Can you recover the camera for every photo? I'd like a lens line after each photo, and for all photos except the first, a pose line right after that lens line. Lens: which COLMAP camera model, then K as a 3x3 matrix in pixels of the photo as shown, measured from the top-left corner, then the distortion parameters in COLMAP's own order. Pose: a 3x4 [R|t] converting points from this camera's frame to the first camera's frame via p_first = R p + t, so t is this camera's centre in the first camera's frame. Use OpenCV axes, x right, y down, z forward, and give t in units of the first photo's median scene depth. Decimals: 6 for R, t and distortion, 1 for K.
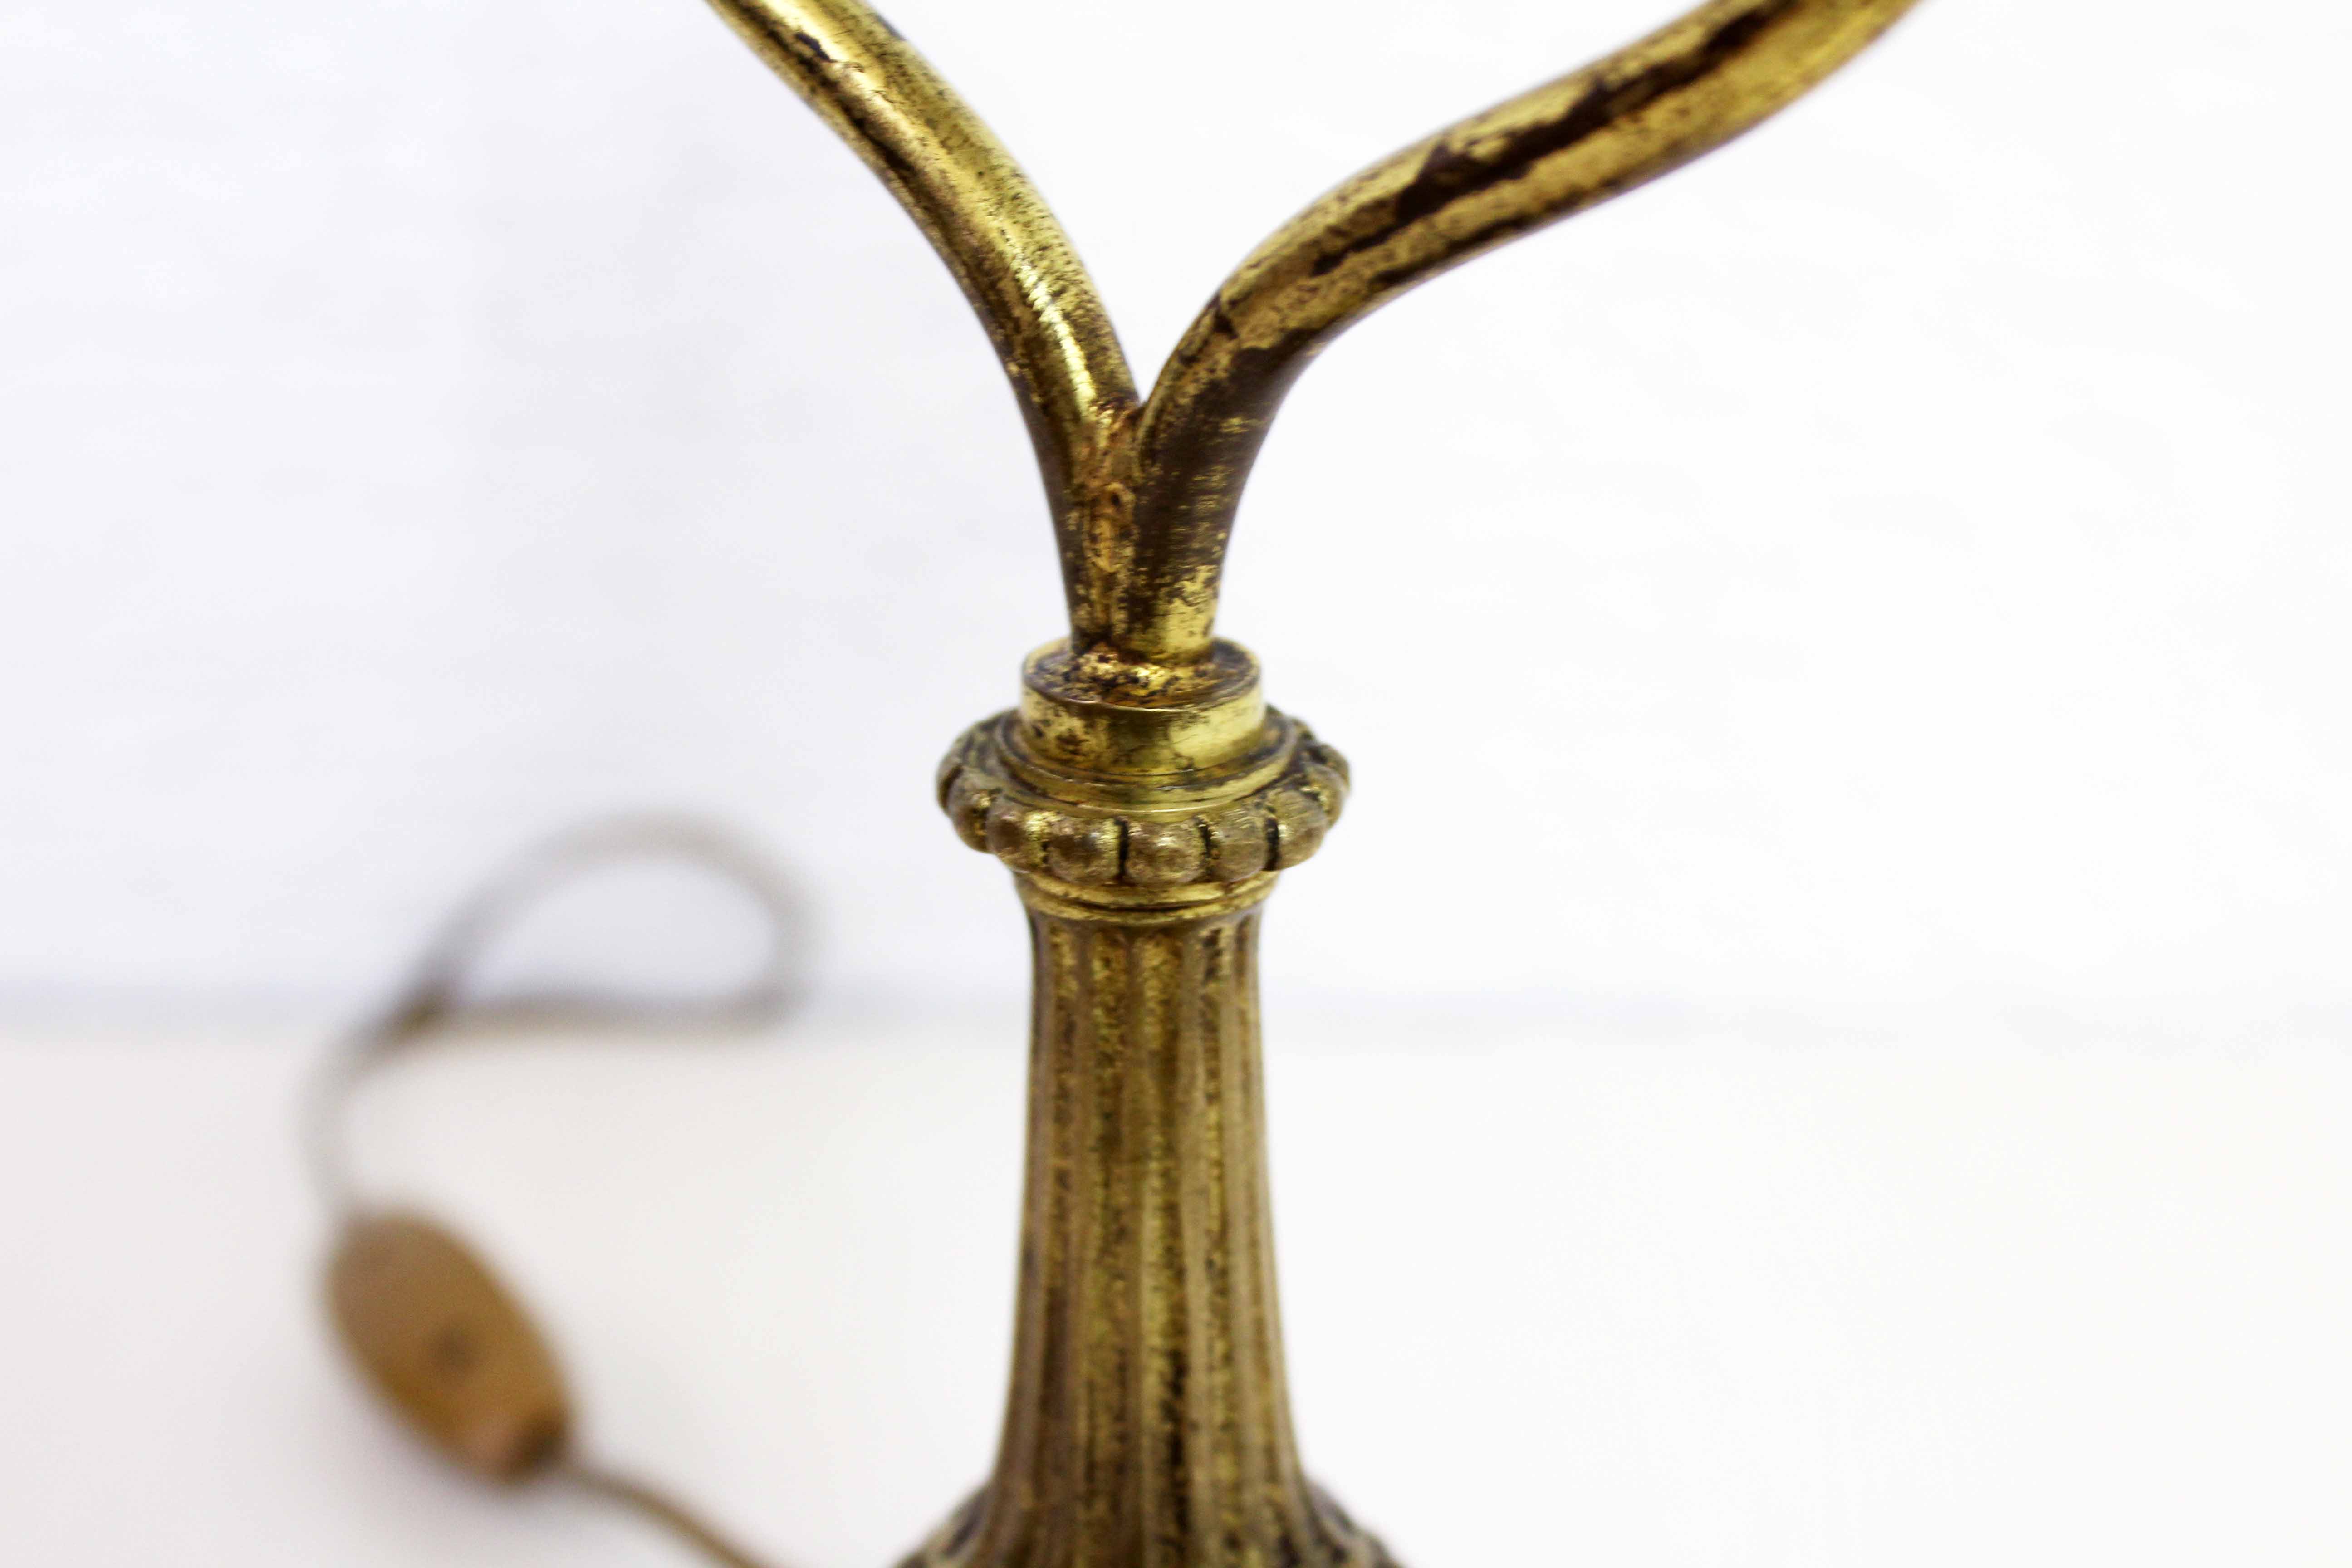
lens RADIAL K [[3477.0, 0, 1176.0], [0, 3477.0, 784.0], [0, 0, 1]] dist [-0.229037, -0.003097]
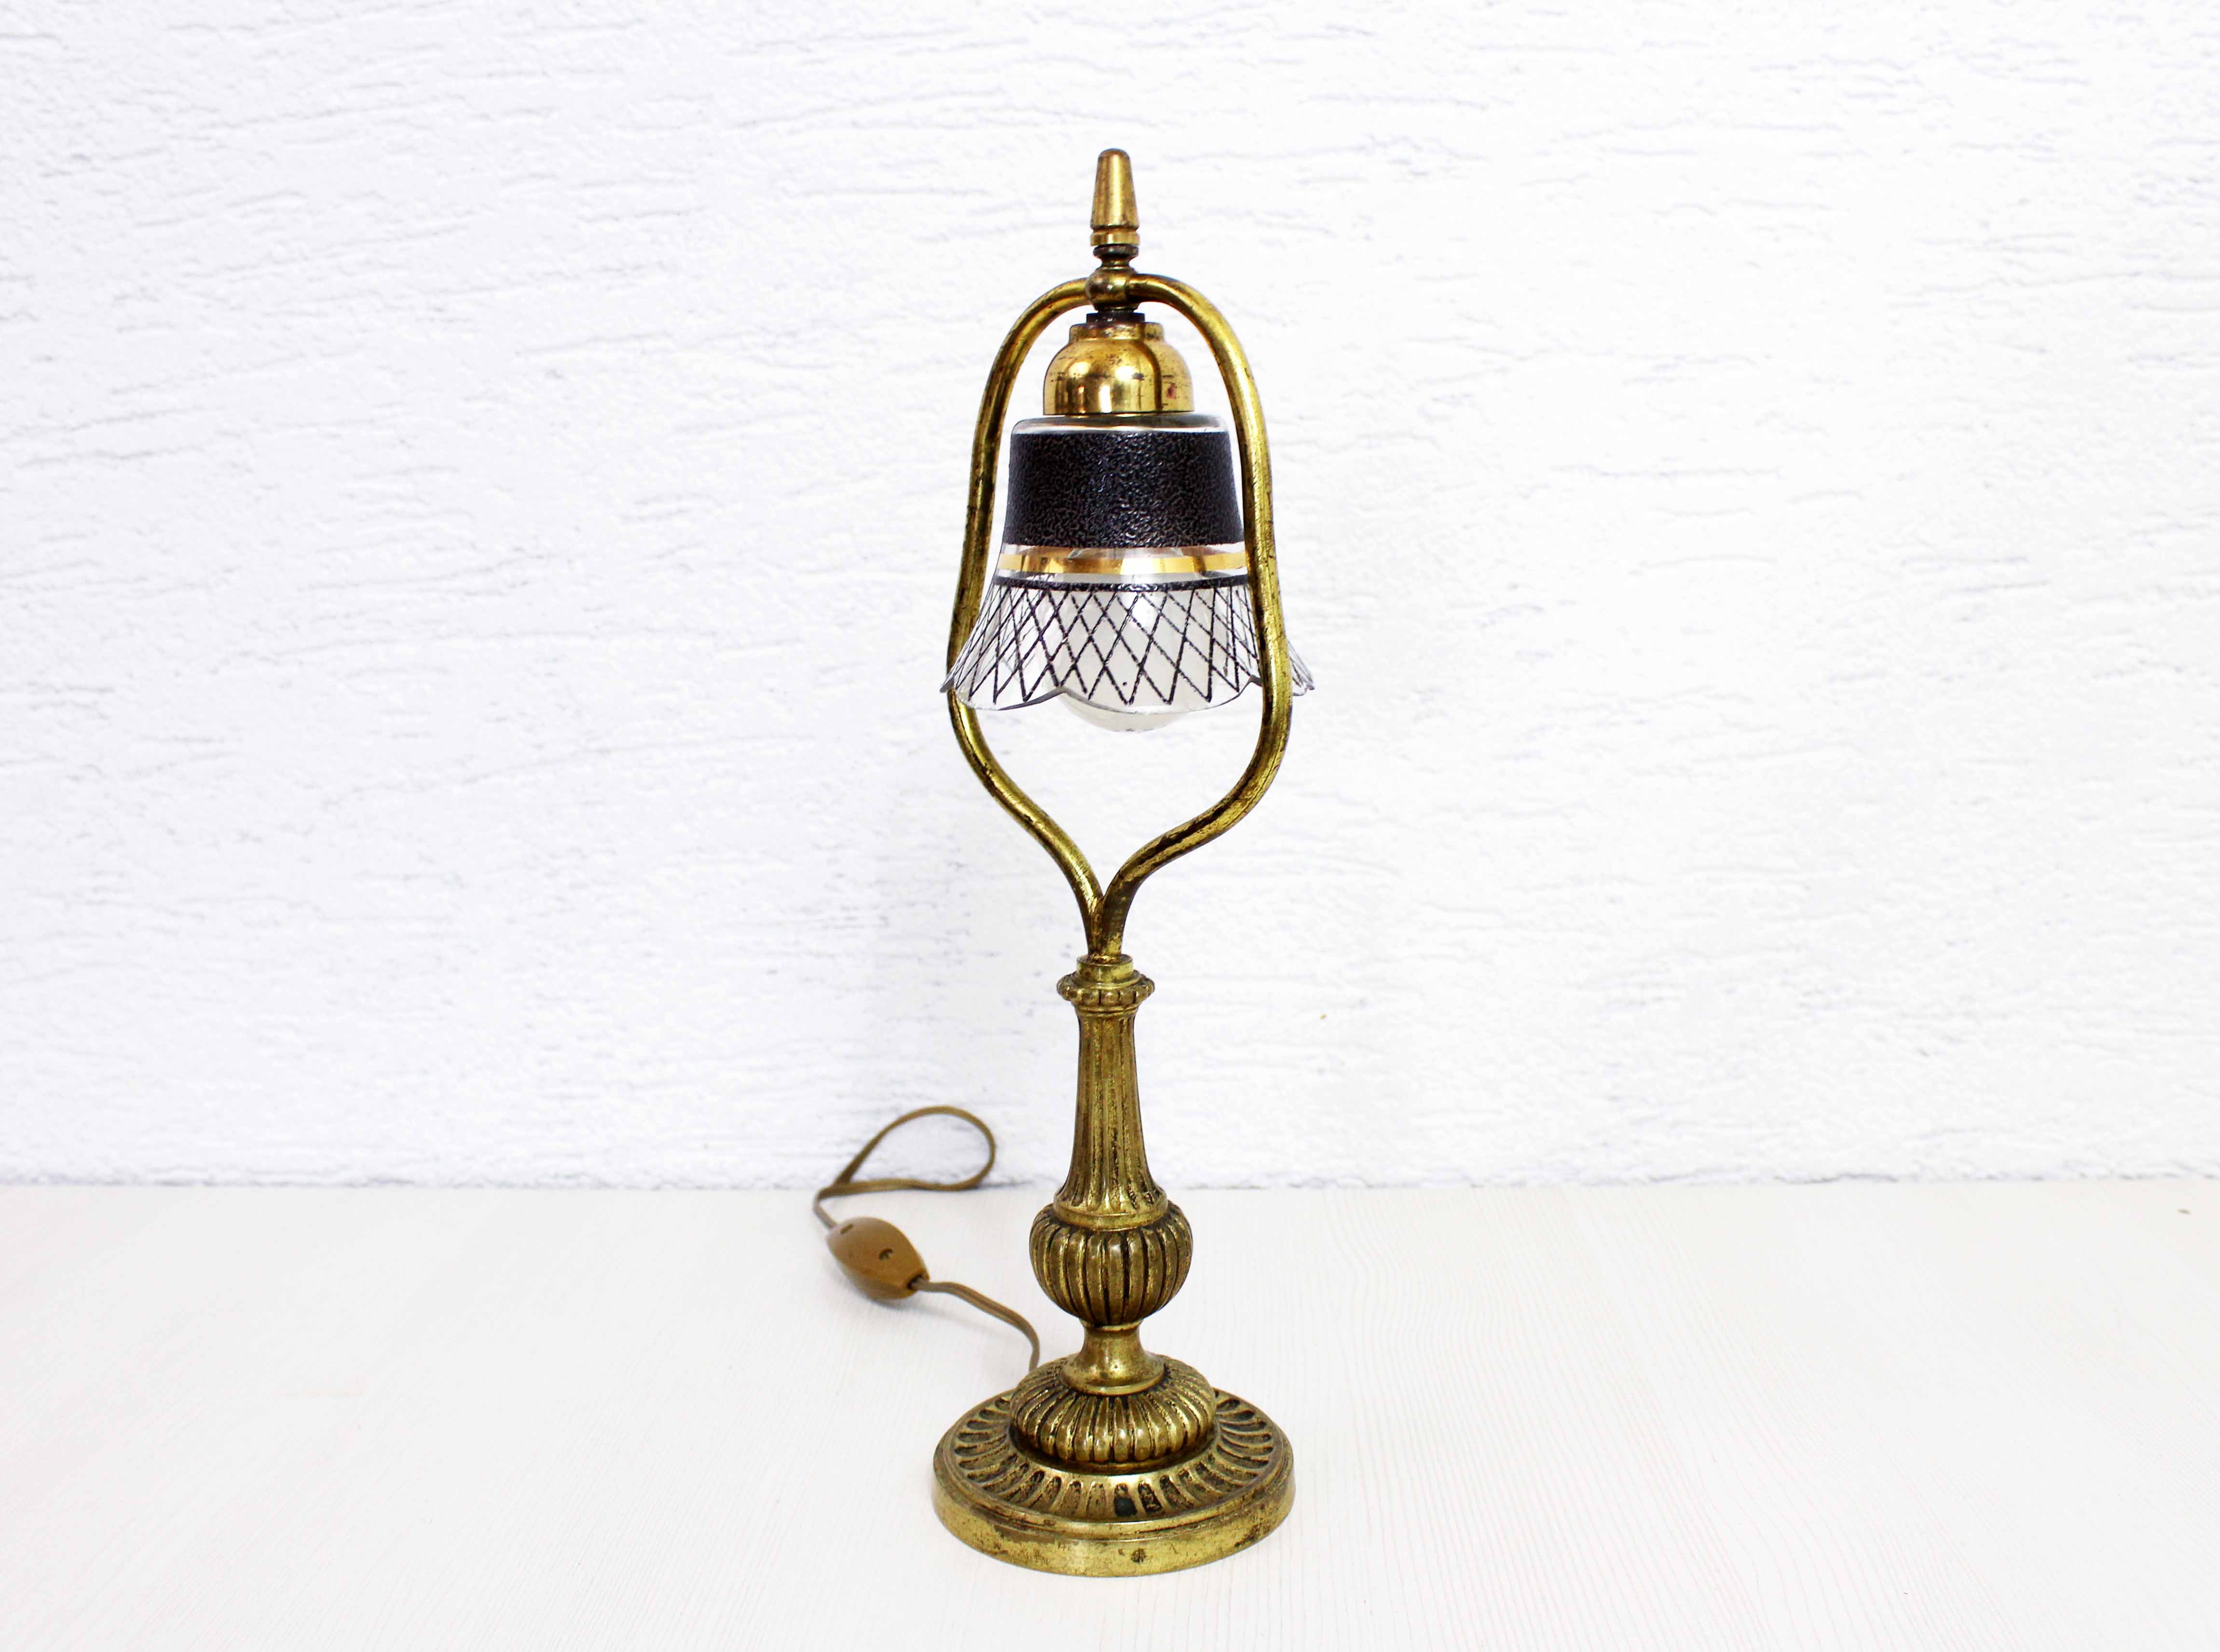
lens RADIAL K [[2031.9, 0, 1110.0], [0, 2031.9, 826.0], [0, 0, 1]] dist [-0.112359, -0.270669]
pose [[0.999627, -0.010244, -0.025322, 0.062221], [0.004862, 0.978944, -0.204070, 0.320520], [0.026879, 0.203871, 0.978629, -1.503873]]
